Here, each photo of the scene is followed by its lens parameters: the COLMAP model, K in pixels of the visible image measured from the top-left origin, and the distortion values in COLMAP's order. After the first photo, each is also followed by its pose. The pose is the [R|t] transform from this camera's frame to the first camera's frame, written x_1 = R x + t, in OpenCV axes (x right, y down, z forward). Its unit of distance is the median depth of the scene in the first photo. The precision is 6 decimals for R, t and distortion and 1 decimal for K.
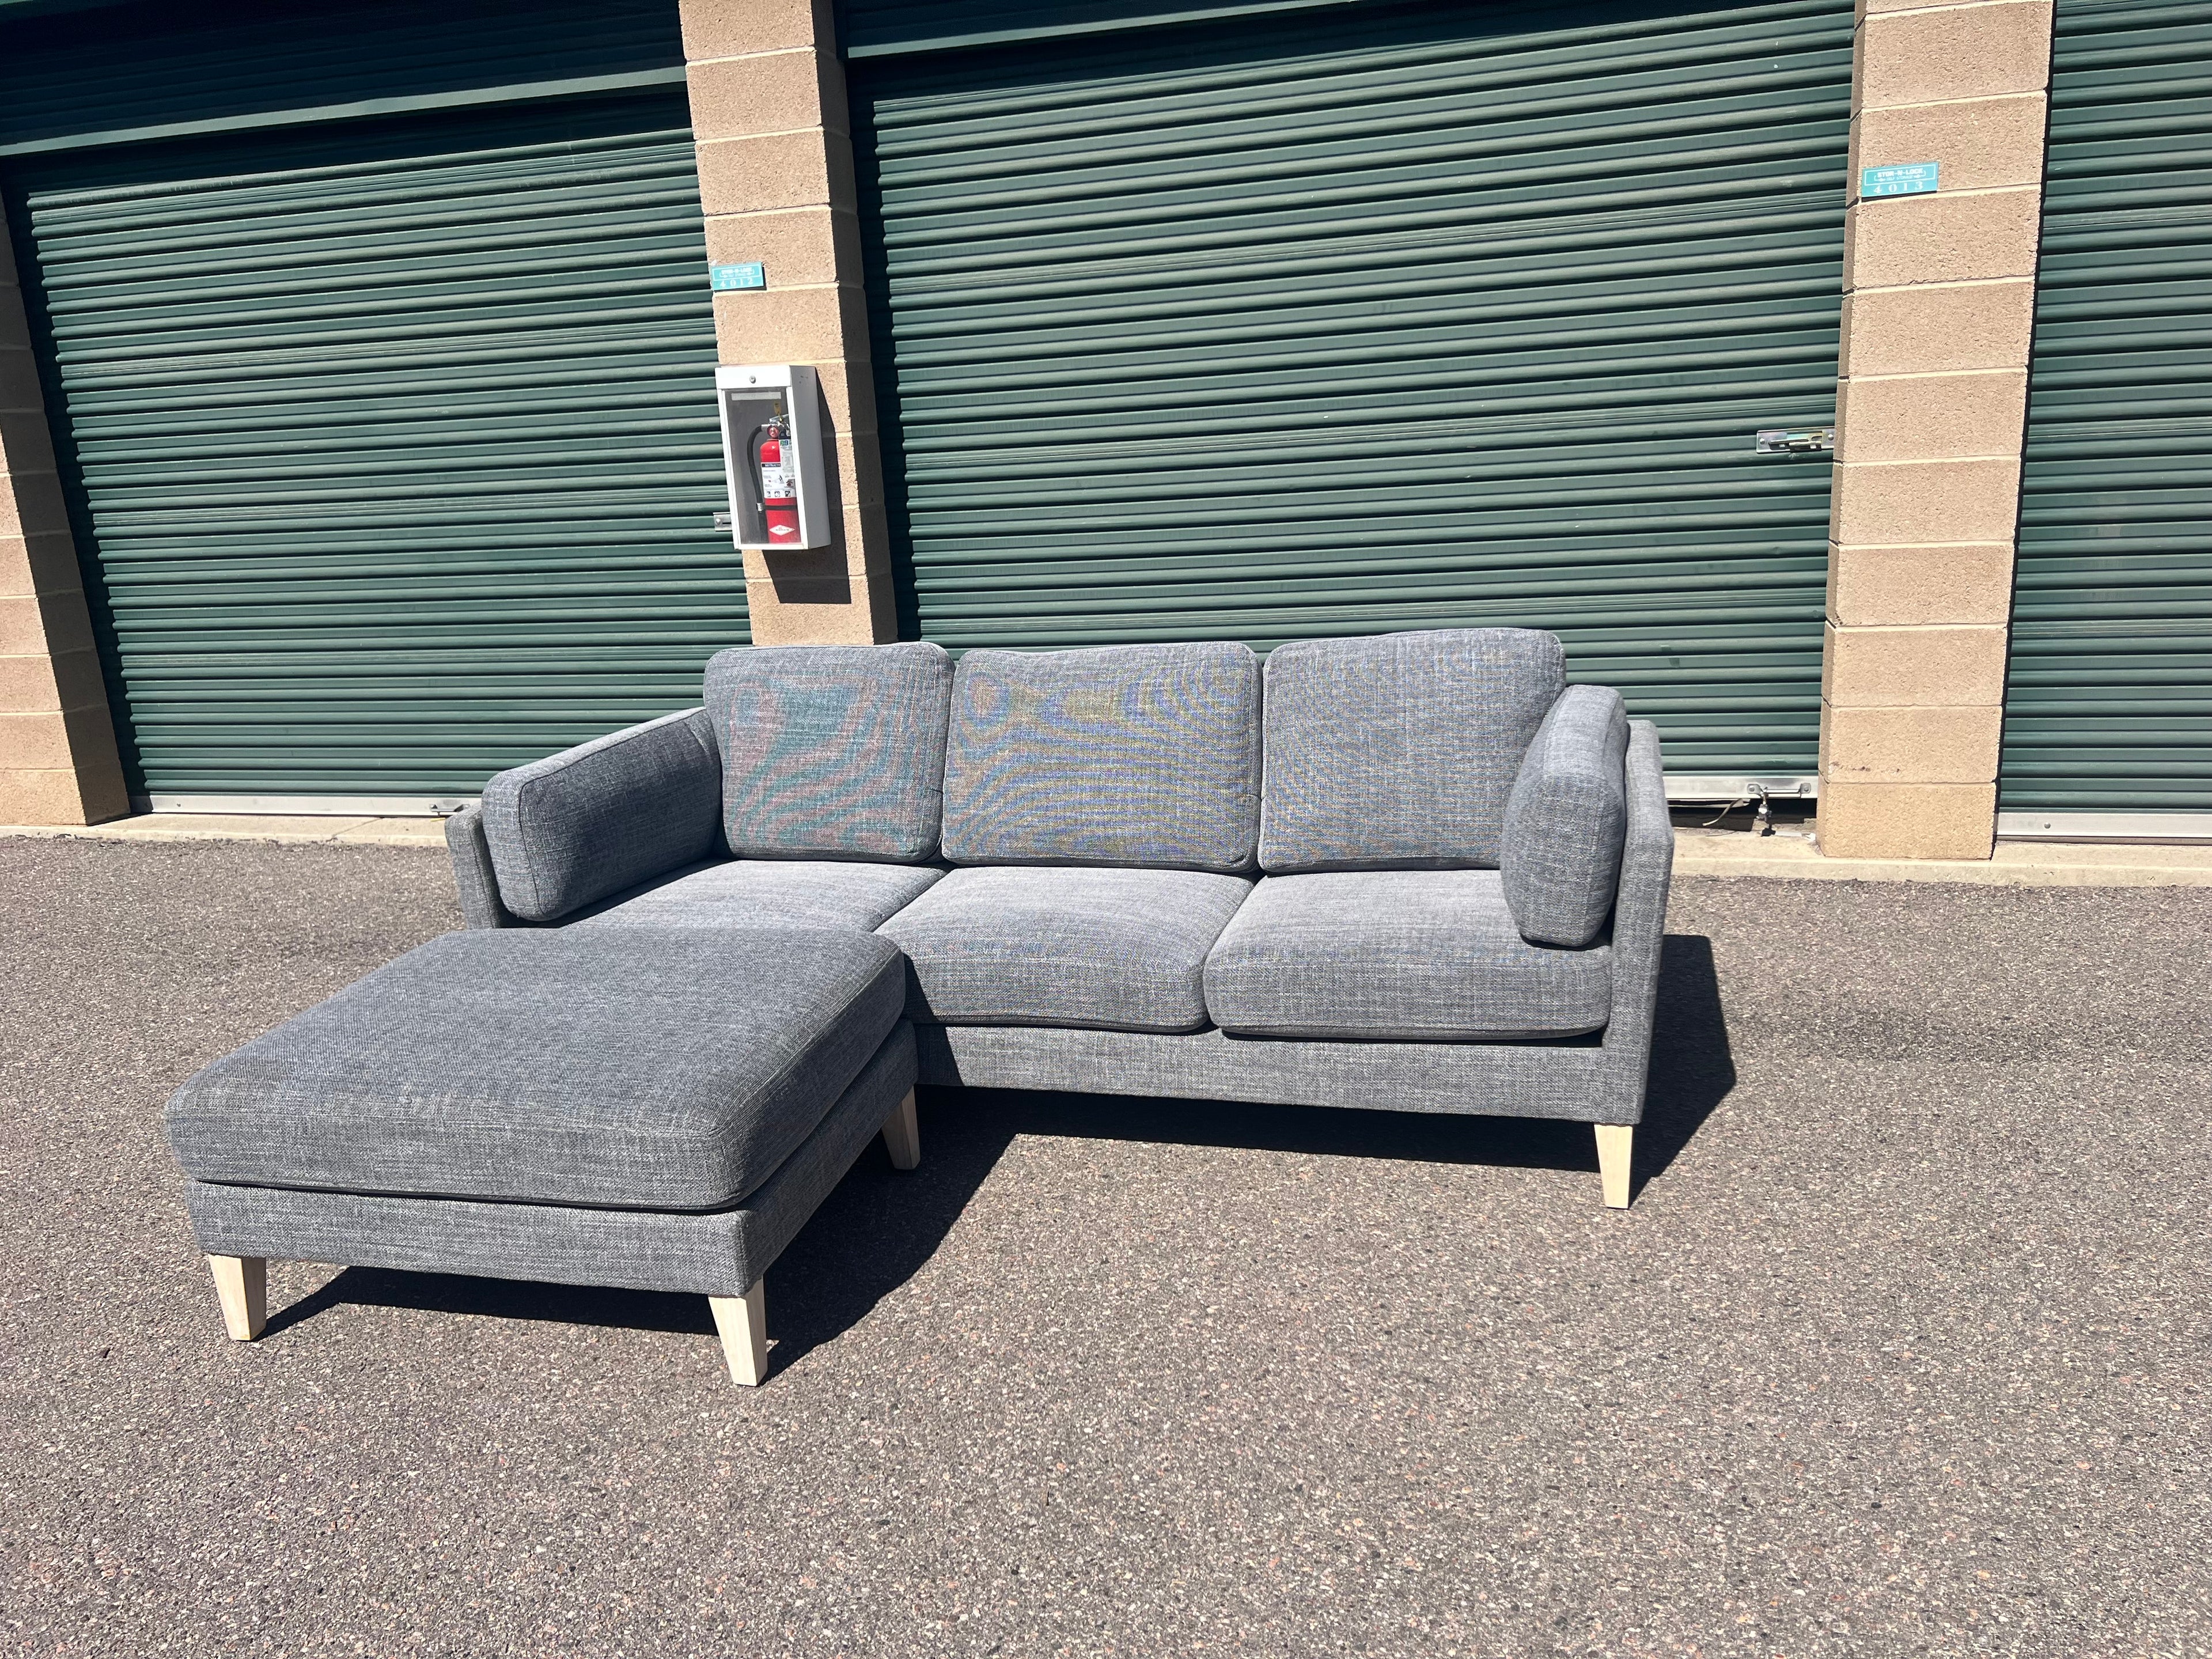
lens RADIAL K [[1695.3, 0, 1106.0], [0, 1695.3, 829.5], [0, 0, 1]] dist [0.010369, -0.002223]
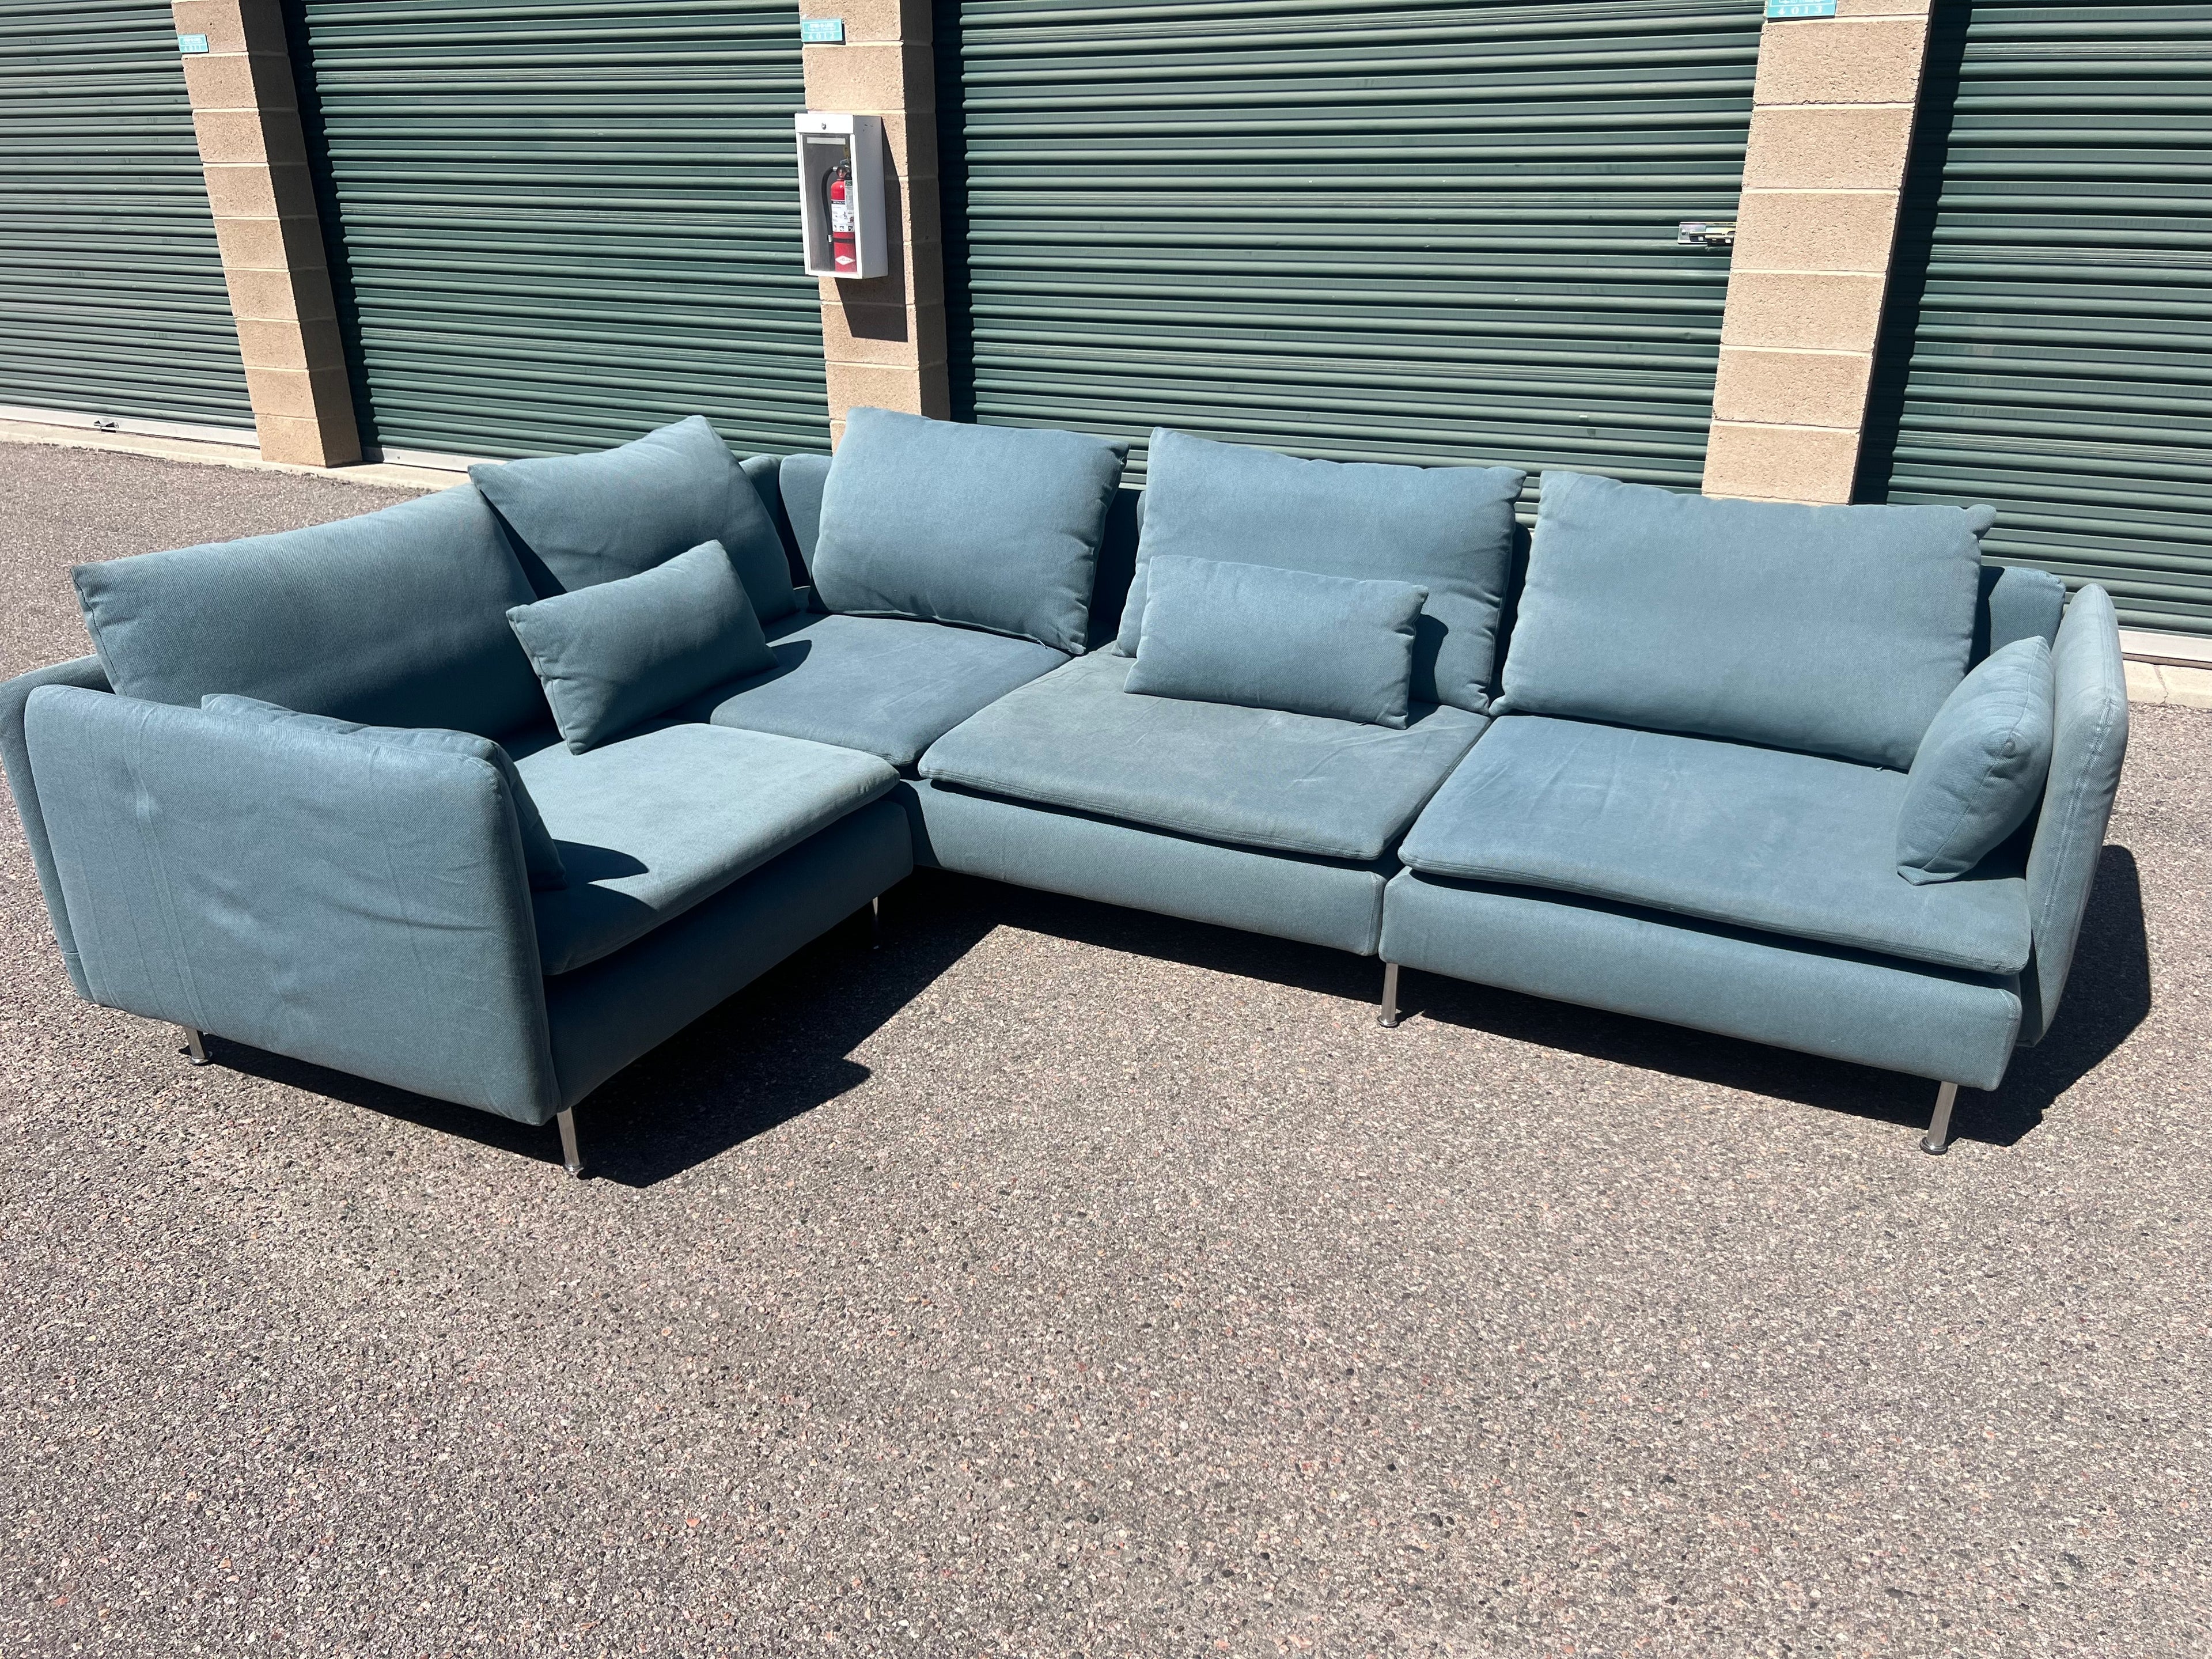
lens RADIAL K [[1695.3, 0, 1106.0], [0, 1695.3, 829.5], [0, 0, 1]] dist [0.010369, -0.002223]
pose [[0.980726, 0.123233, -0.151626, 0.214791], [-0.099585, 0.982923, 0.154743, 0.011078], [0.168106, -0.136661, 0.976250, -0.172493]]
